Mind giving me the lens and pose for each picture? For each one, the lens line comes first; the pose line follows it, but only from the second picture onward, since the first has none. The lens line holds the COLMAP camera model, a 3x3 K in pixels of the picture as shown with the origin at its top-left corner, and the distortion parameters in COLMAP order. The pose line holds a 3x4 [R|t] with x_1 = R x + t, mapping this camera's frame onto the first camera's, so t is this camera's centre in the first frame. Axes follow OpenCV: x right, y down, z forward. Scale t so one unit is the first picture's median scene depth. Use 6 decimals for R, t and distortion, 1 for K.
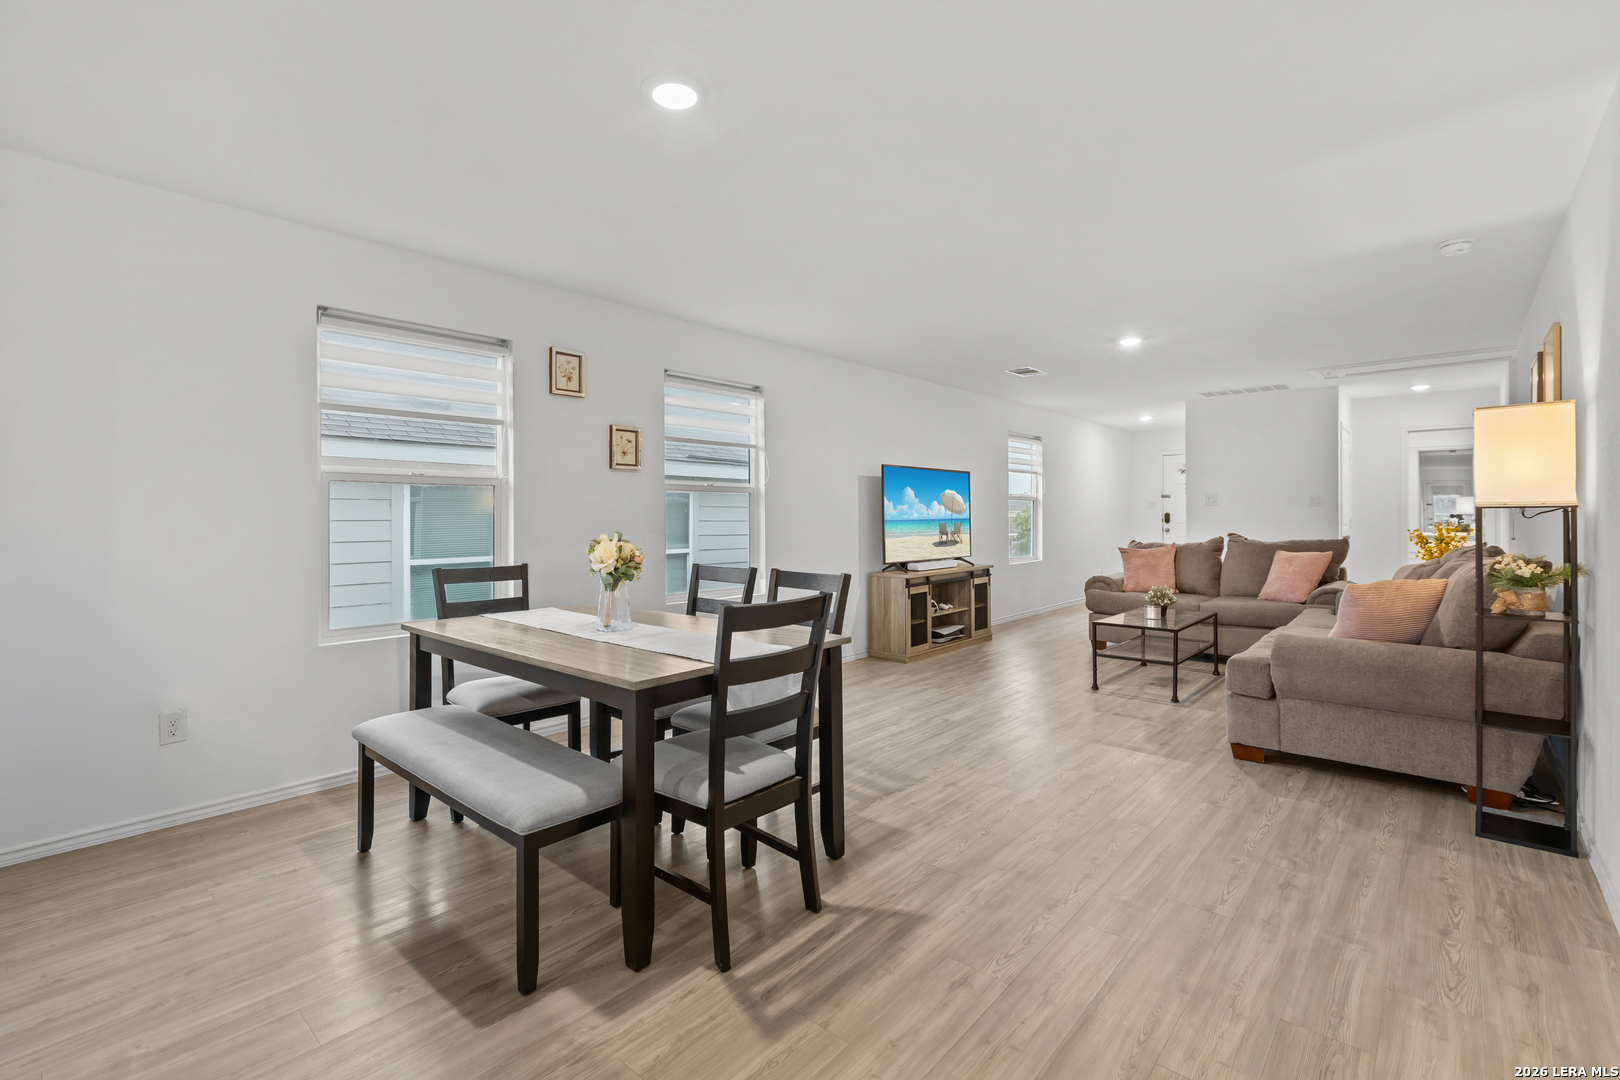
lens RADIAL K [[726.8, 0, 795.7], [0, 726.8, 518.6], [0, 0, 1]] dist [-0.001035, -0.000098]
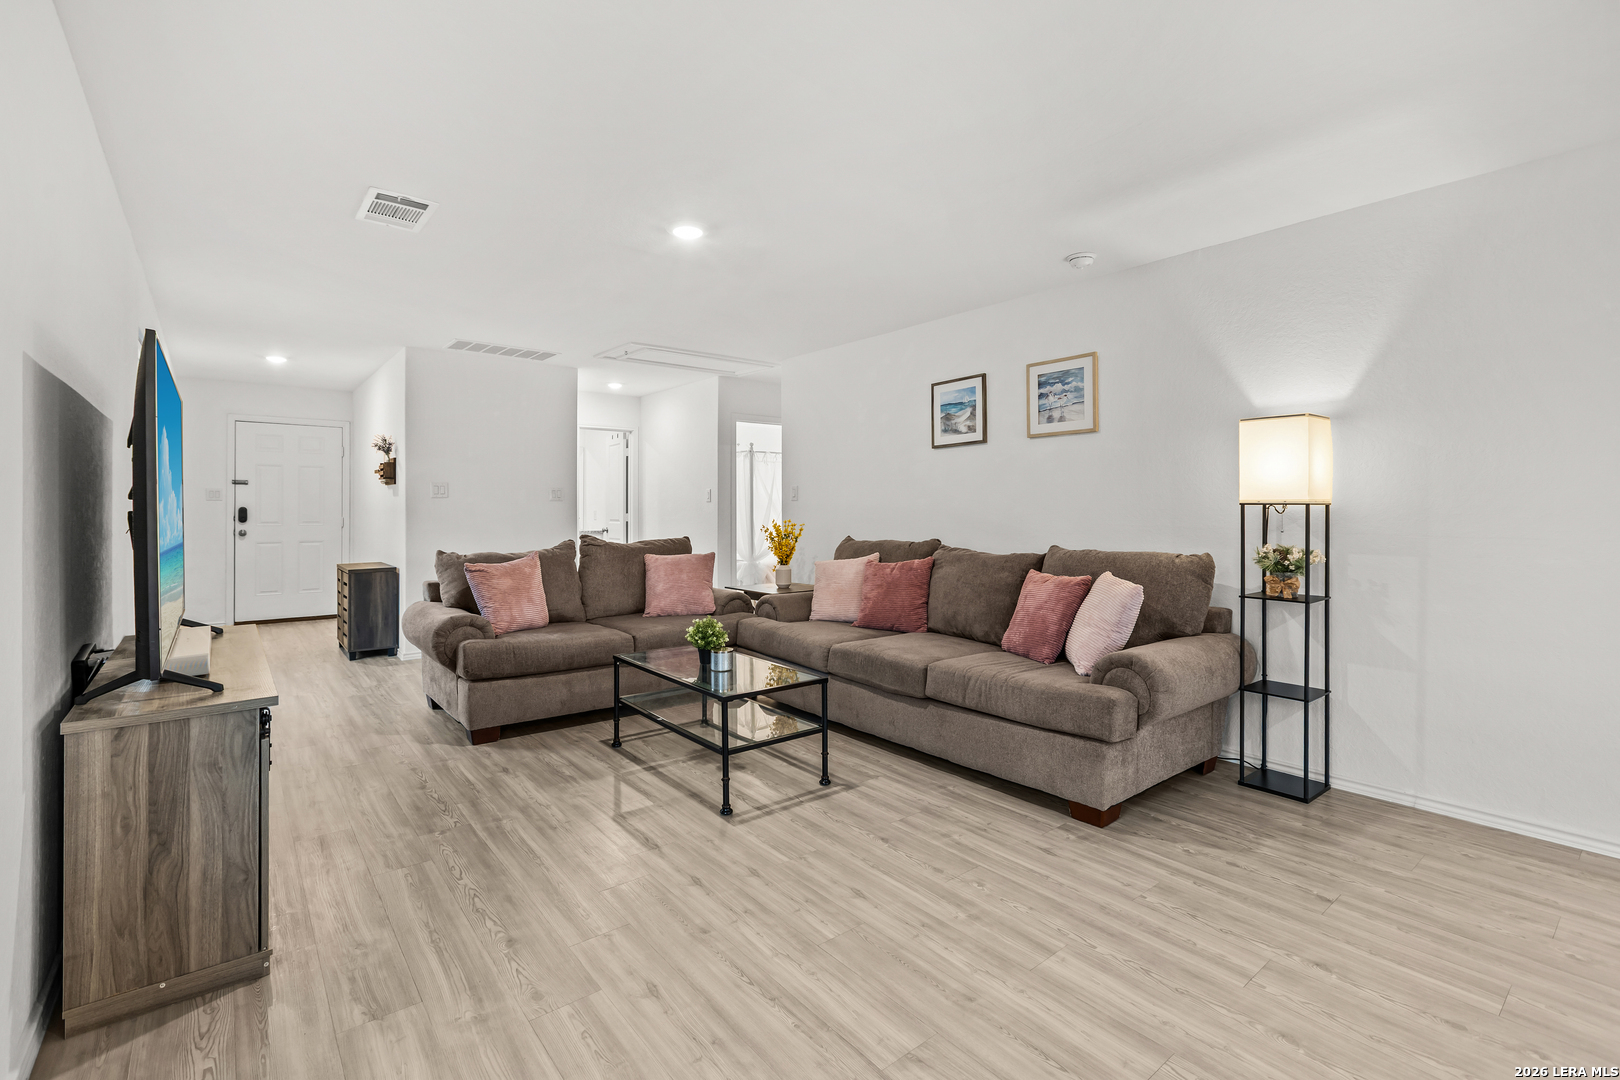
lens RADIAL K [[726.8, 0, 795.7], [0, 726.8, 518.6], [0, 0, 1]] dist [-0.001035, -0.000098]
pose [[0.167391, -0.014162, 0.985789, -0.248535], [0.004329, 0.999898, 0.013629, -0.014496], [-0.985881, 0.001986, 0.167435, 1.403564]]
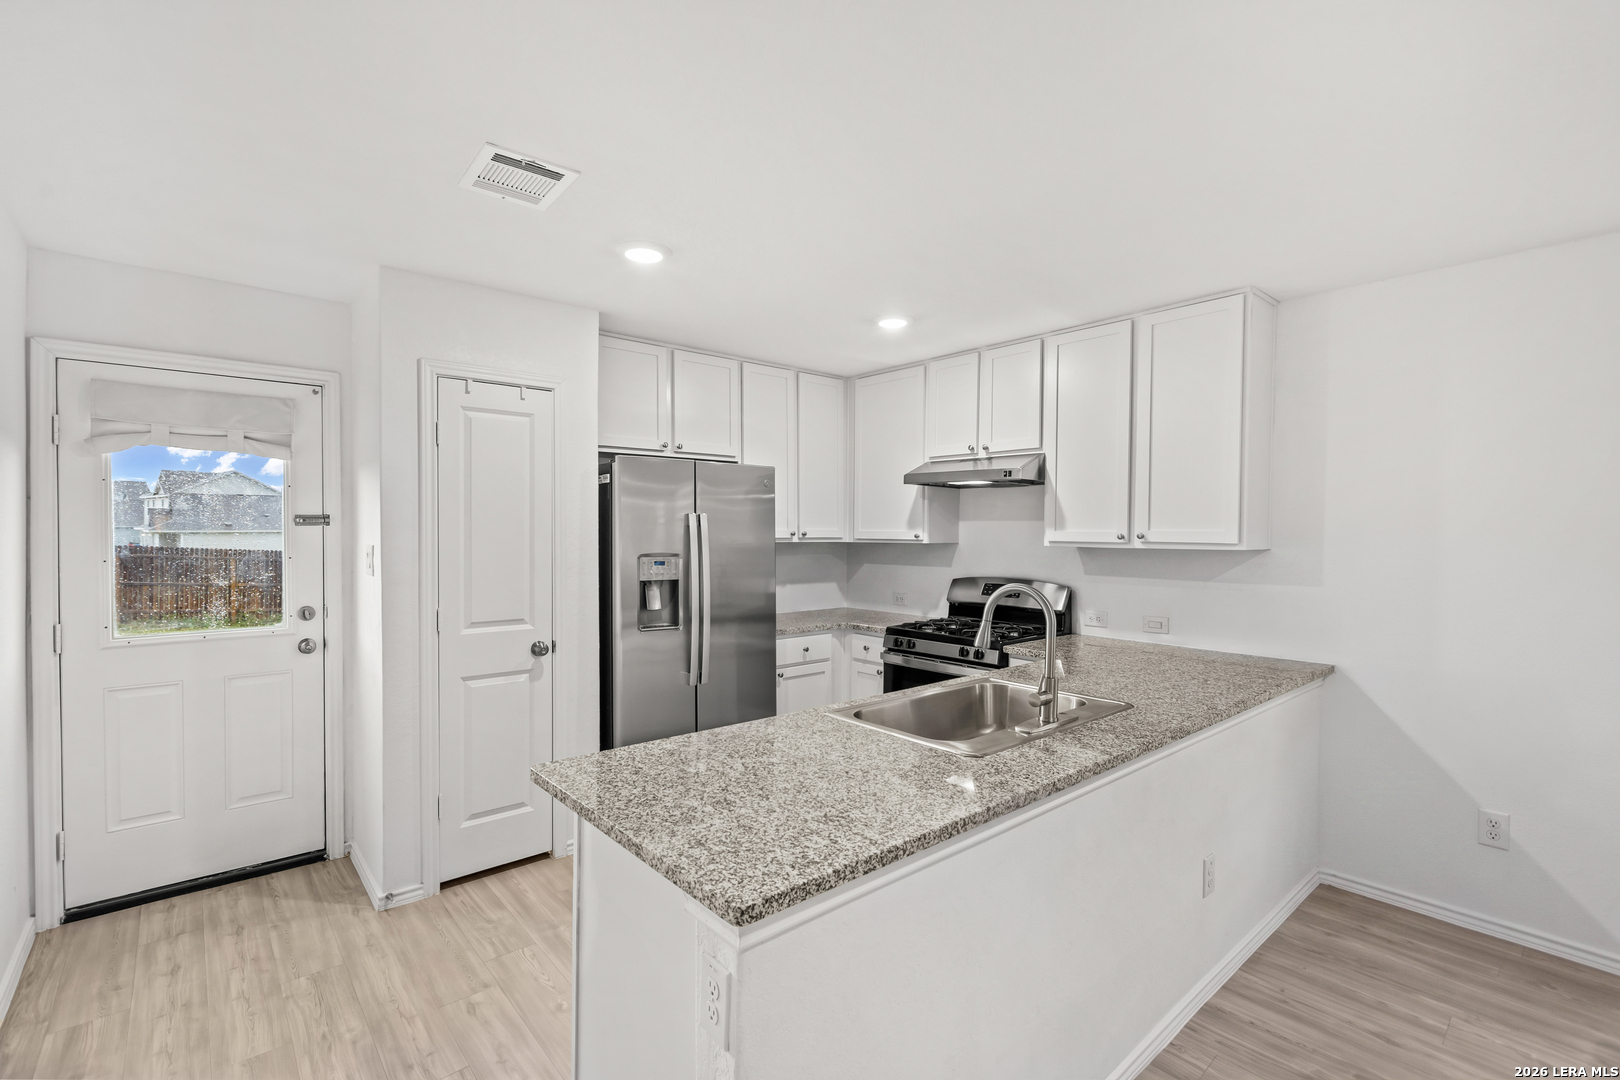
lens RADIAL K [[729.6, 0, 807.1], [0, 729.6, 545.0], [0, 0, 1]] dist [-0.001556, -0.000122]
pose [[-0.131077, 0.017313, -0.991221, 0.170704], [-0.007090, 0.999806, 0.018400, -0.086034], [0.991347, 0.009440, -0.130928, 0.225930]]
